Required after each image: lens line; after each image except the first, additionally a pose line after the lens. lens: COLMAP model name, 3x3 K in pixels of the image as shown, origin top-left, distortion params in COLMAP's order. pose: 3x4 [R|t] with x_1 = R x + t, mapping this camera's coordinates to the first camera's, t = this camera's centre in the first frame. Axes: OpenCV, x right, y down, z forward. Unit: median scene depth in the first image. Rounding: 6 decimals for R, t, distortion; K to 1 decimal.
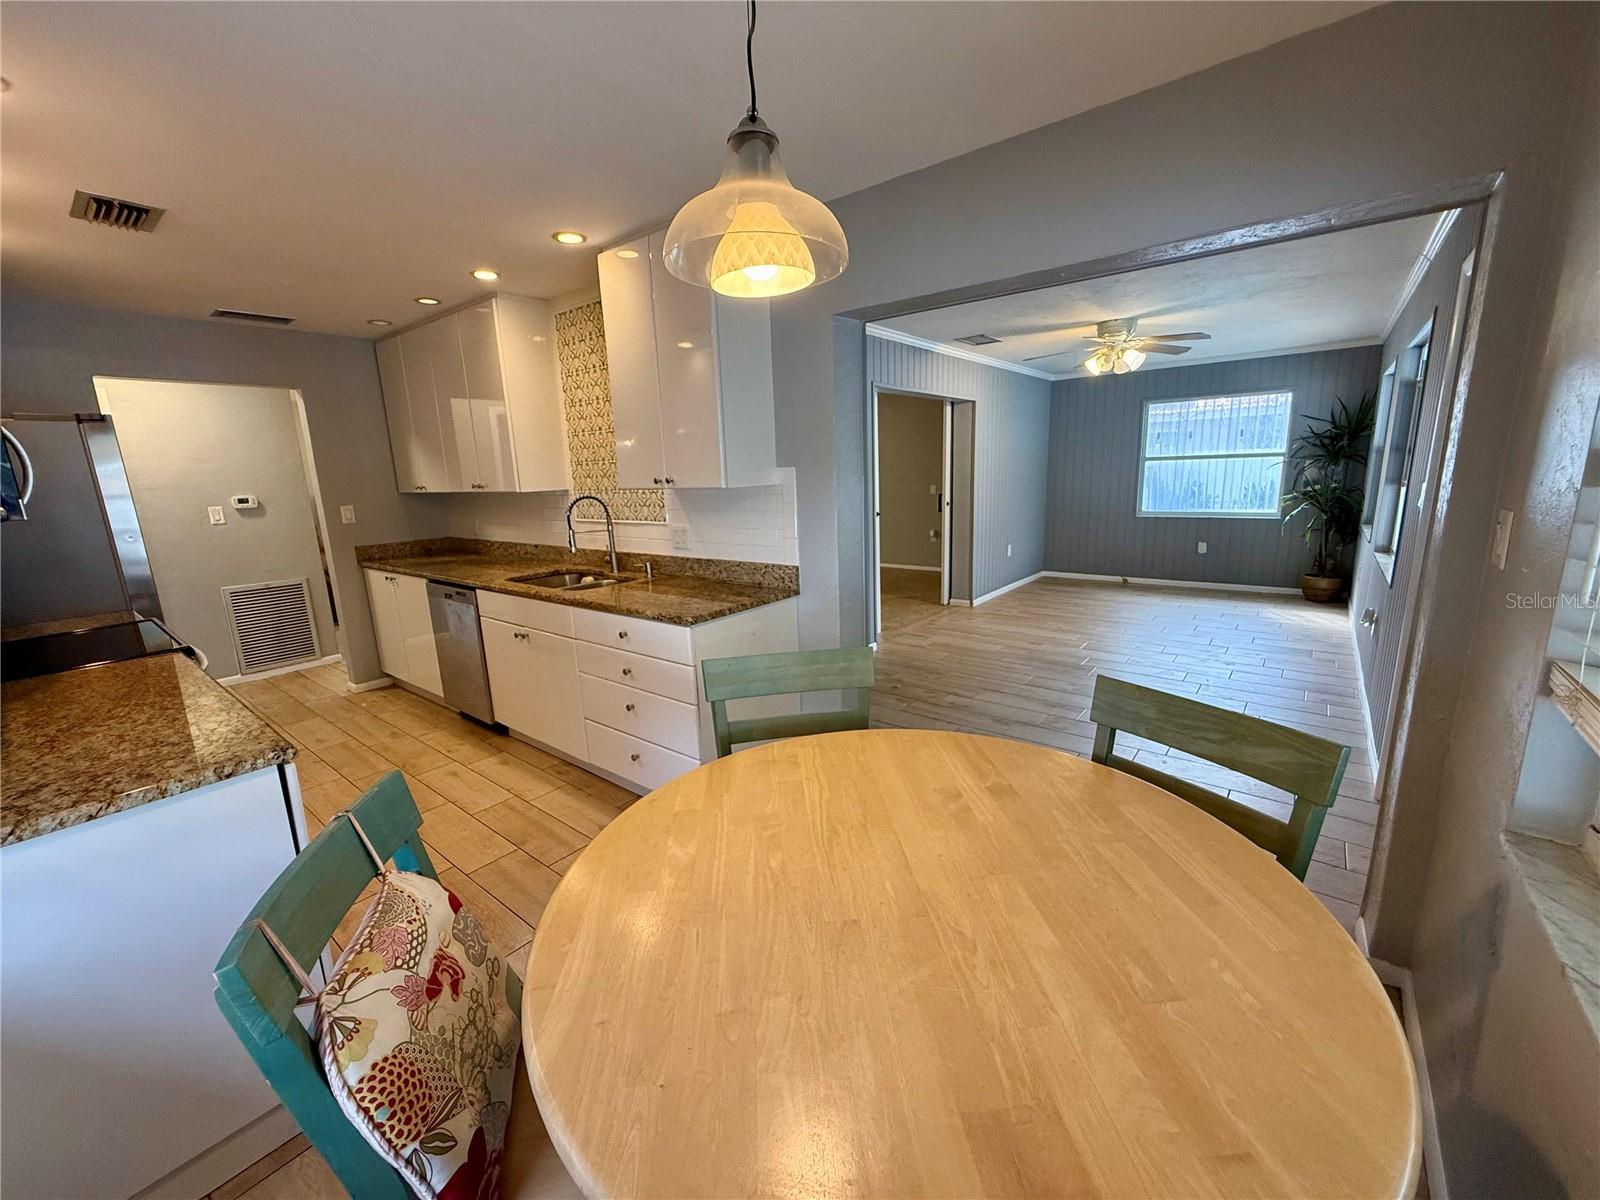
lens RADIAL K [[637.7, 0, 795.4], [0, 637.7, 600.4], [0, 0, 1]] dist [-0.002687, -0.000155]
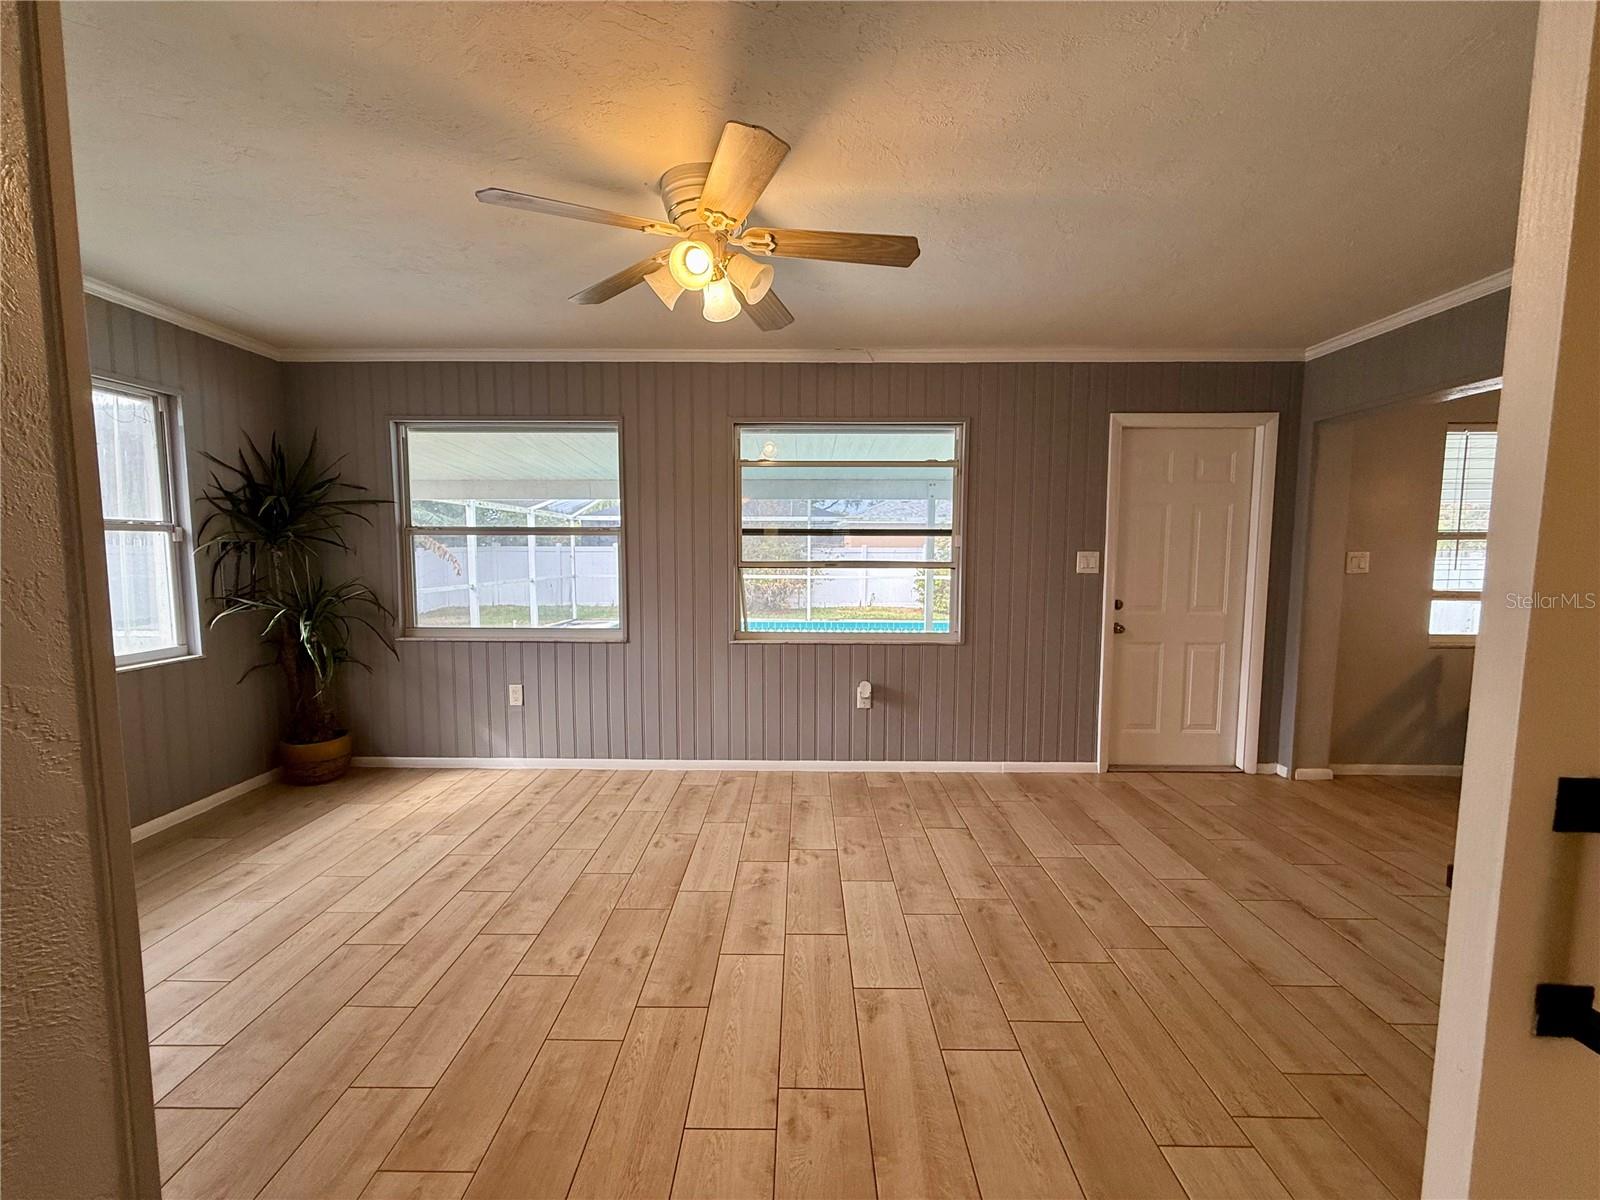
lens RADIAL K [[637.7, 0, 795.4], [0, 637.7, 600.4], [0, 0, 1]] dist [-0.002687, -0.000155]
pose [[-0.614061, -0.031789, 0.788618, 0.116604], [0.175672, 0.968619, 0.175832, -0.213721], [-0.769460, 0.246509, -0.589207, 1.125037]]
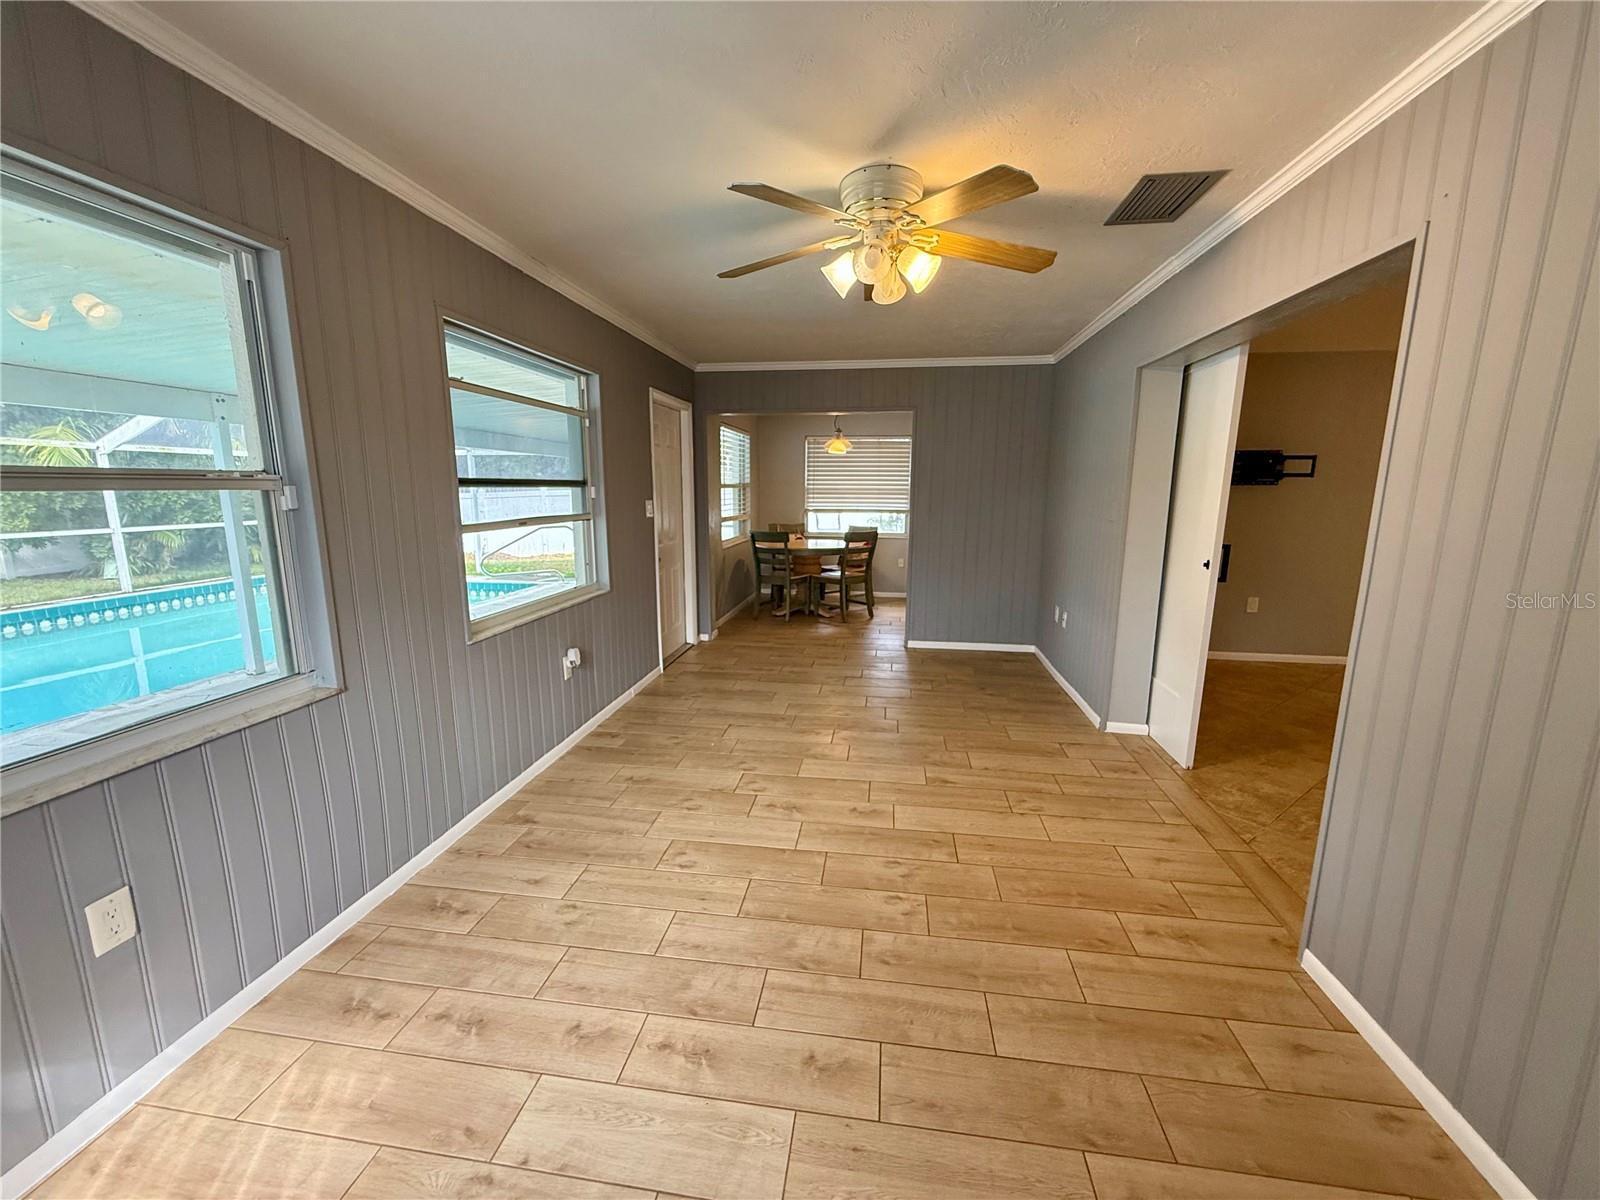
lens RADIAL K [[637.7, 0, 795.4], [0, 637.7, 600.4], [0, 0, 1]] dist [-0.002687, -0.000155]
pose [[-0.863904, 0.119465, -0.489283, 0.729522], [-0.075983, 0.929430, 0.361091, -0.284847], [0.497892, 0.349125, -0.793861, 1.279330]]
